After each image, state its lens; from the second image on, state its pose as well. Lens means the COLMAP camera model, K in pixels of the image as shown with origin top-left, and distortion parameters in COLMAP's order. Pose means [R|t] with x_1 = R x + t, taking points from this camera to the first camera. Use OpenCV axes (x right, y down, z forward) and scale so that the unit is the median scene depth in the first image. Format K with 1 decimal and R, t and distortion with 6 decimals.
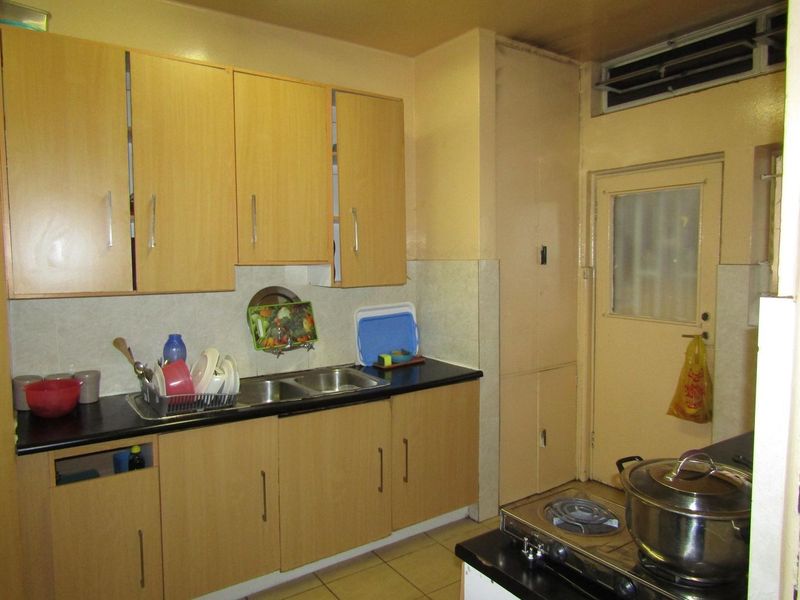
lens RADIAL K [[575.0, 0, 400.0], [0, 575.0, 300.0], [0, 0, 1]] dist [-0.000415, -0.001125]
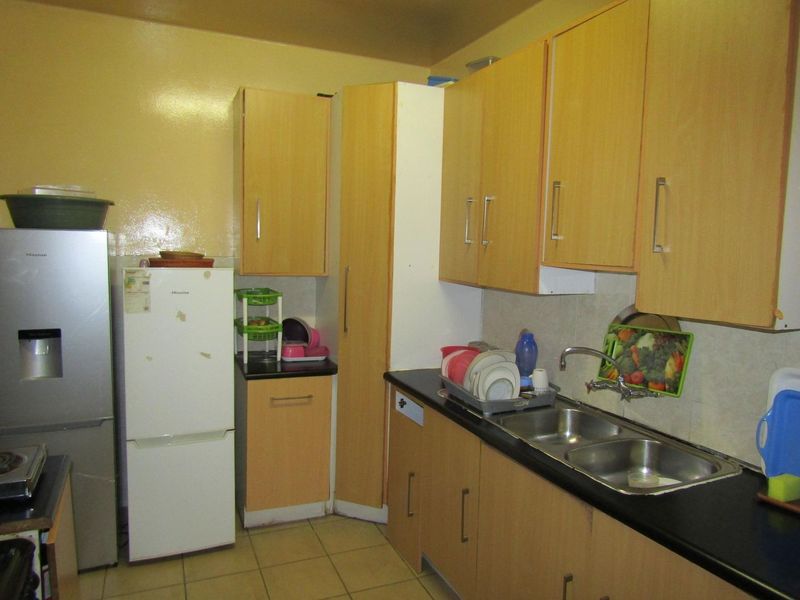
lens RADIAL K [[575.0, 0, 400.0], [0, 575.0, 300.0], [0, 0, 1]] dist [-0.000415, -0.001125]
pose [[-0.186990, 0.102457, -0.977004, 0.526436], [-0.091261, 0.988434, 0.121122, -0.083636], [0.978114, 0.111811, -0.175477, 0.832210]]
